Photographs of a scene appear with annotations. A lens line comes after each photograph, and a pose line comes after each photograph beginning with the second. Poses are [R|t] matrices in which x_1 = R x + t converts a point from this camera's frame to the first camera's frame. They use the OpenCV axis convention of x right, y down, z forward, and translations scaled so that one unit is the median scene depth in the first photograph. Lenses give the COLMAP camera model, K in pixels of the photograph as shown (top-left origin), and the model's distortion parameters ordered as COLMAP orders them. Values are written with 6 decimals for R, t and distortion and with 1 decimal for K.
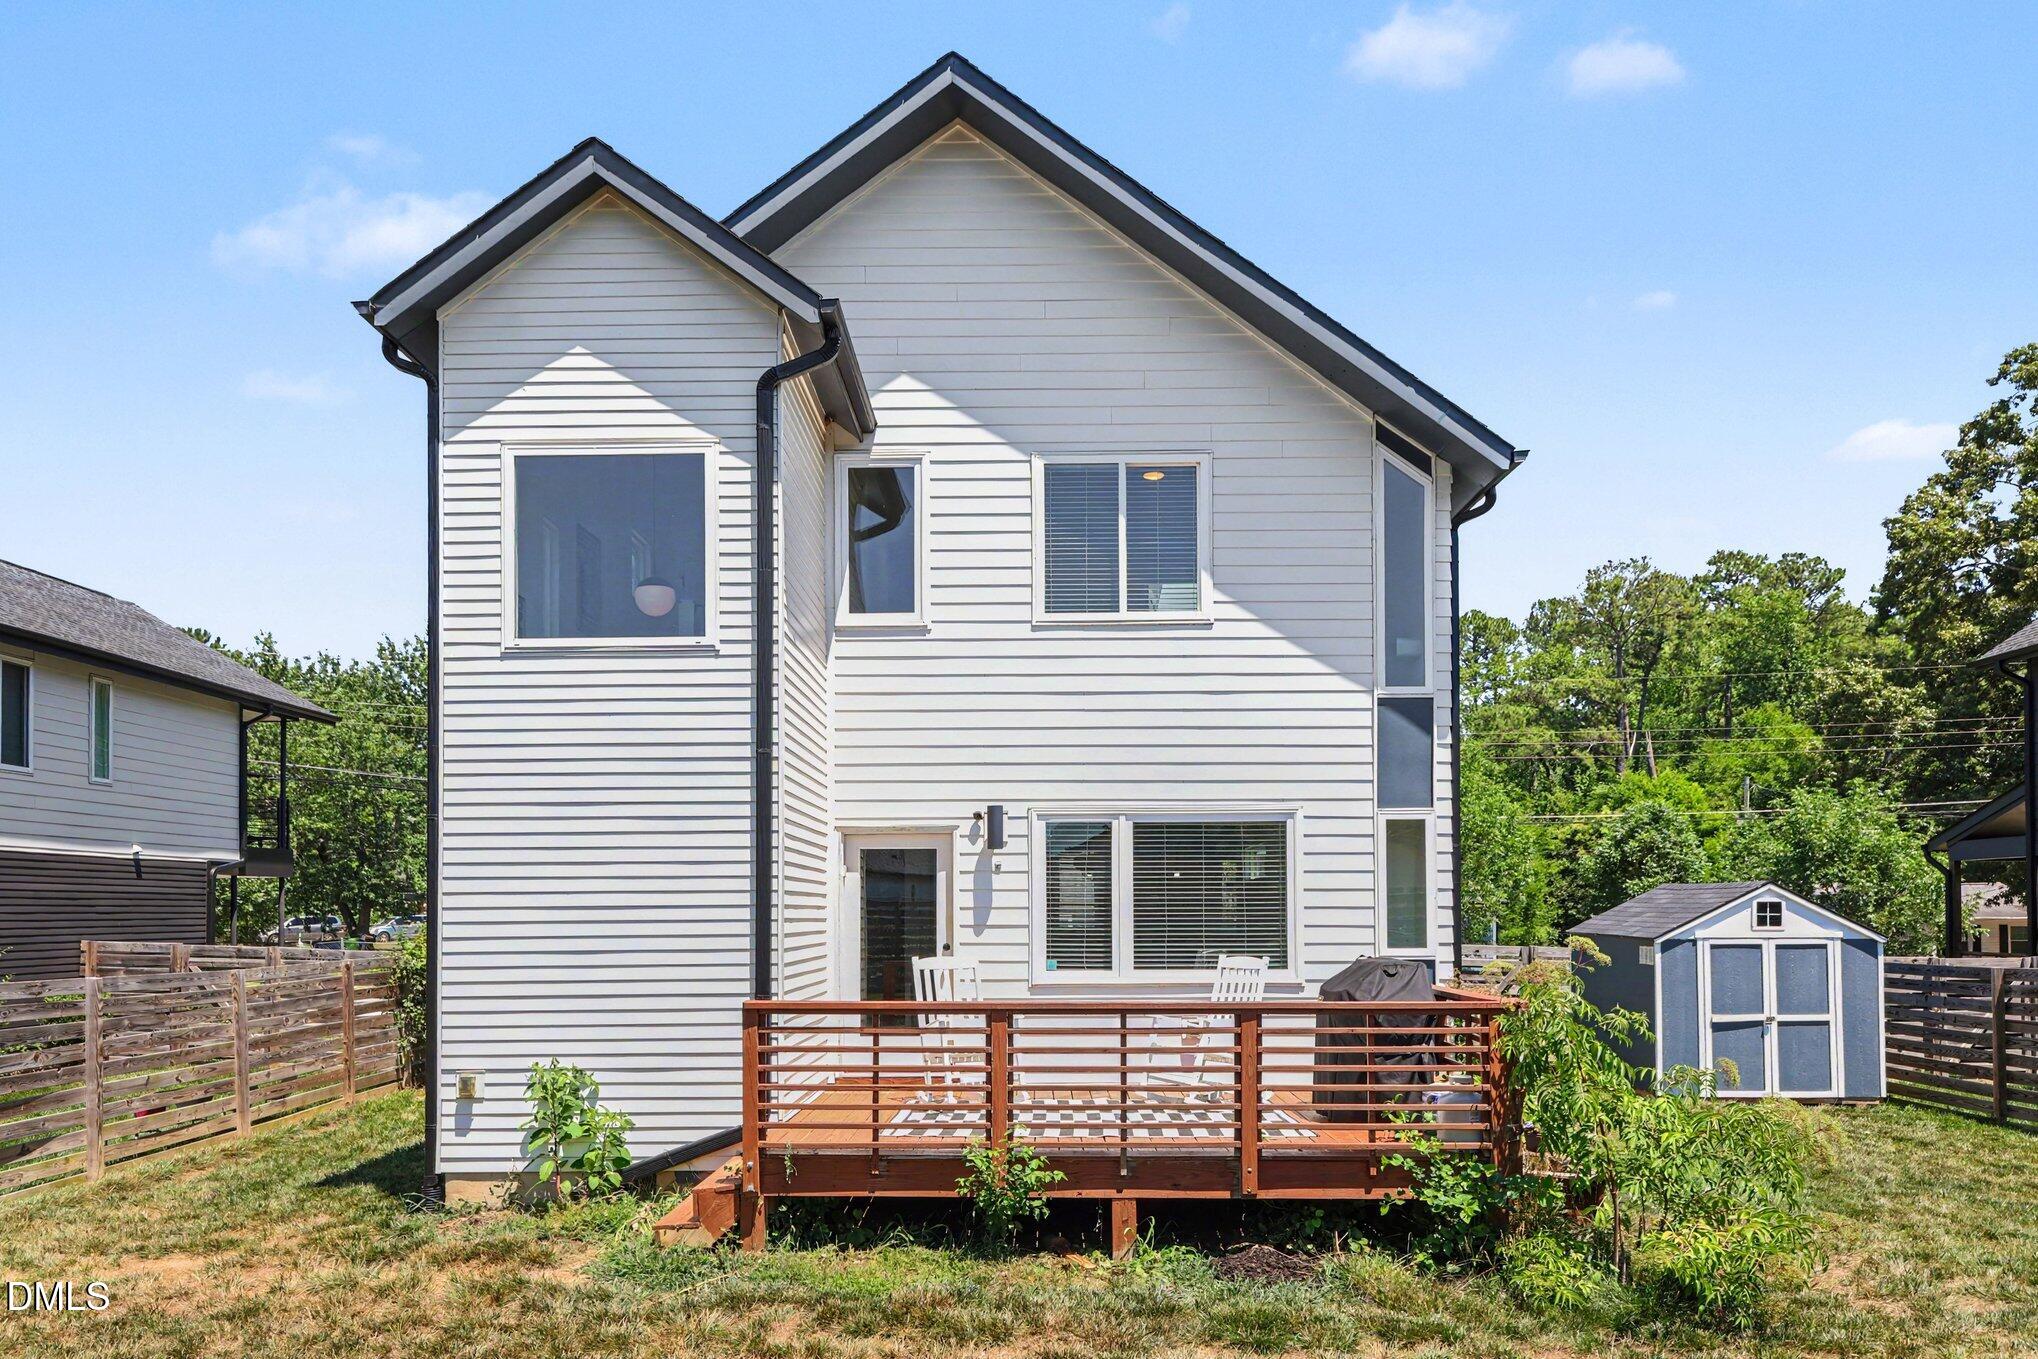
lens RADIAL K [[1444.3, 0, 1017.8], [0, 1444.3, 849.5], [0, 0, 1]] dist [-0.006382, 0.000255]
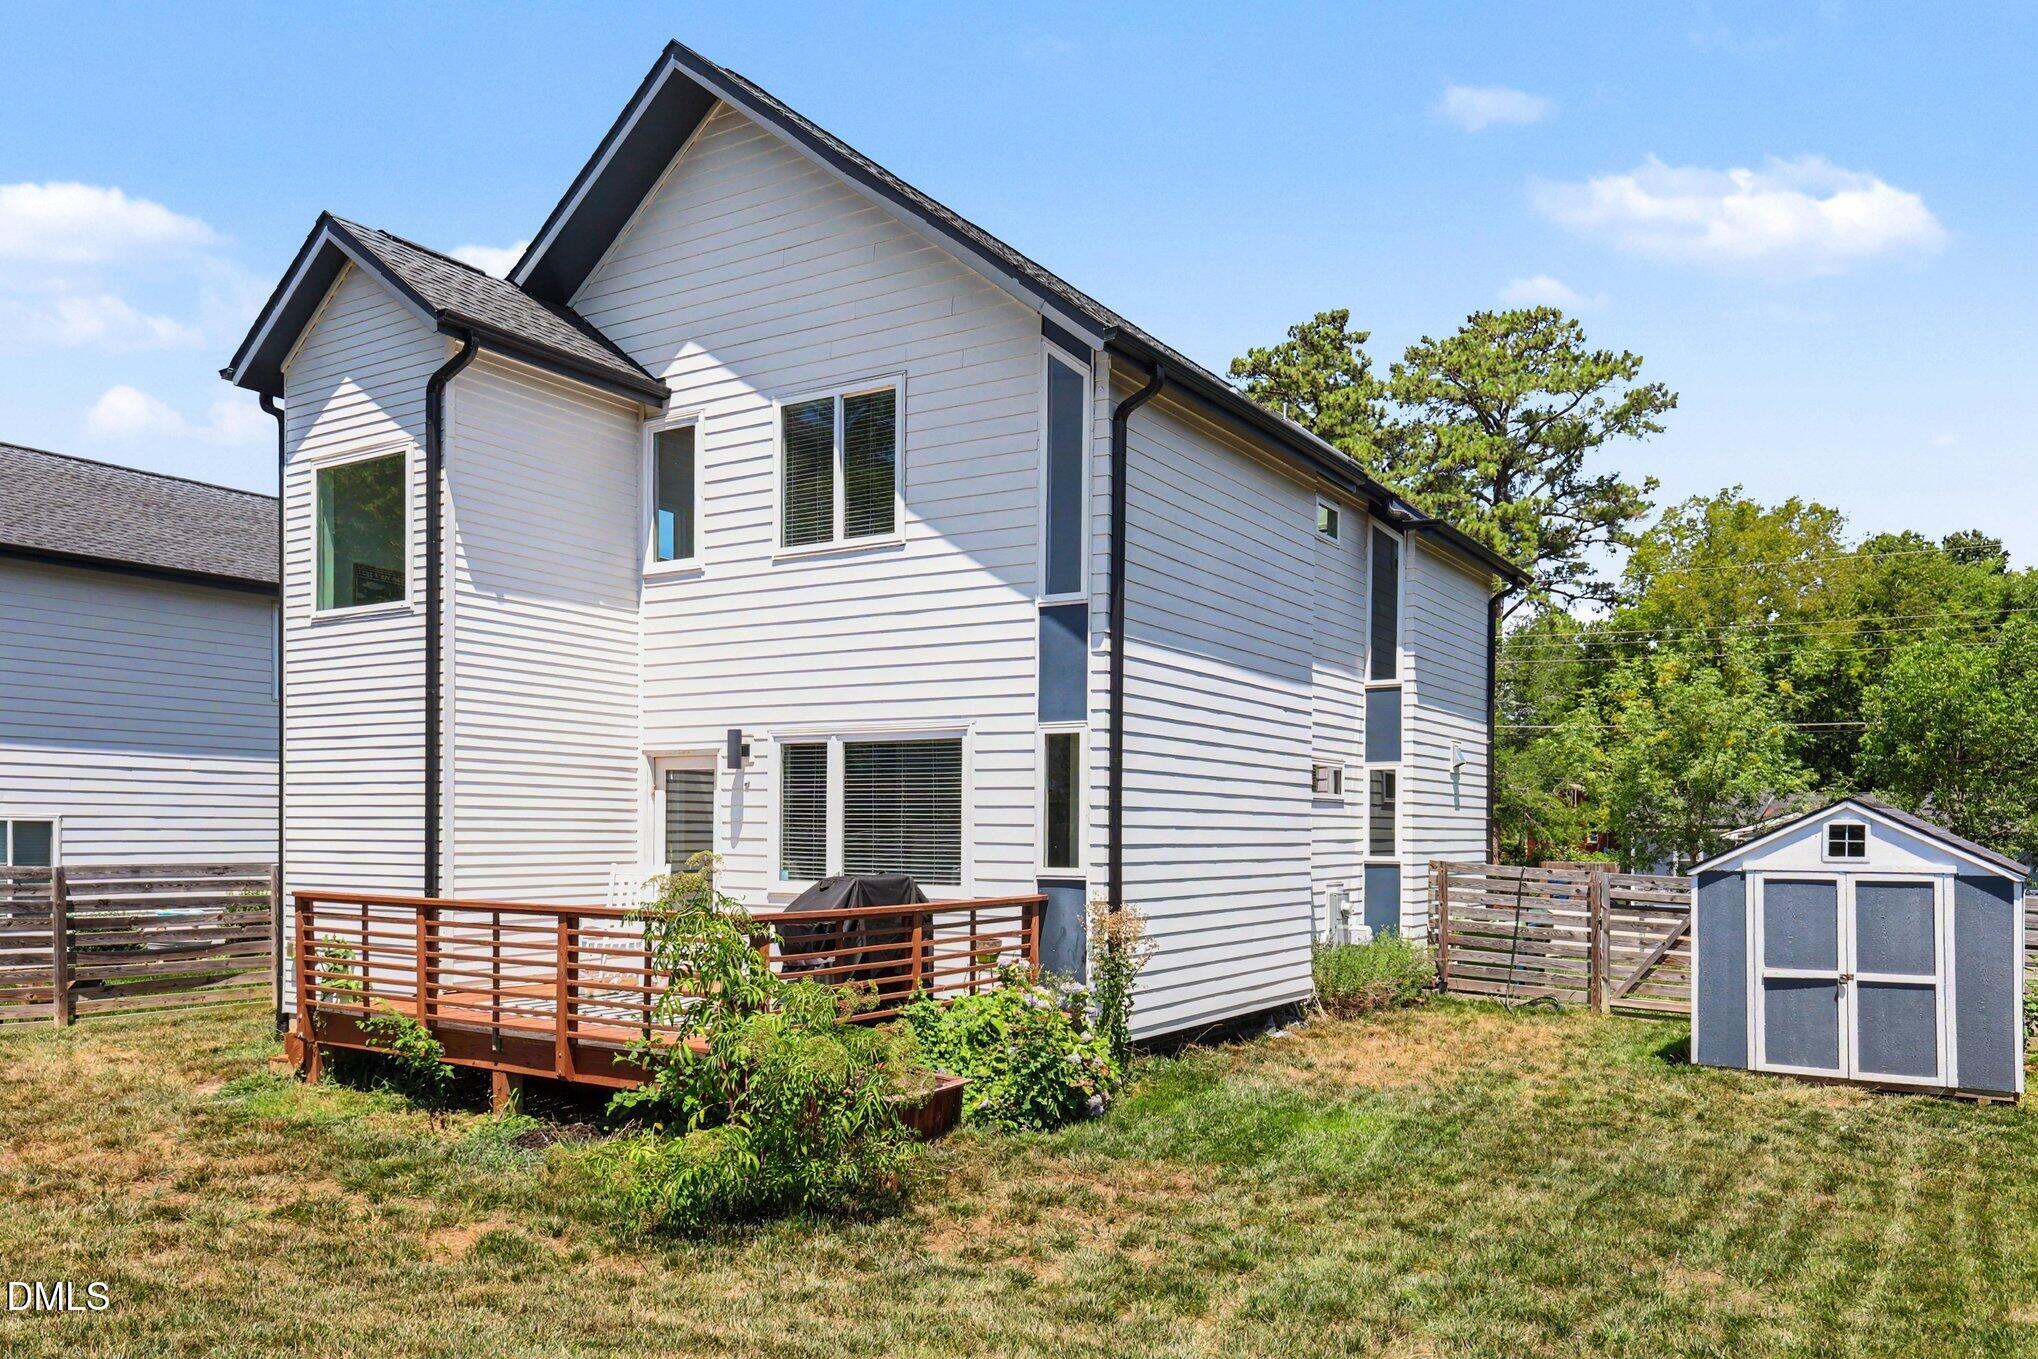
lens RADIAL K [[1511.5, 0, 1115.6], [0, 1511.5, 832.5], [0, 0, 1]] dist [-0.000462, -0.000701]
pose [[0.862422, 0.010087, -0.506089, 0.806510], [0.011469, 0.999155, 0.039459, 0.005694], [0.506059, -0.039835, 0.861578, 0.153318]]
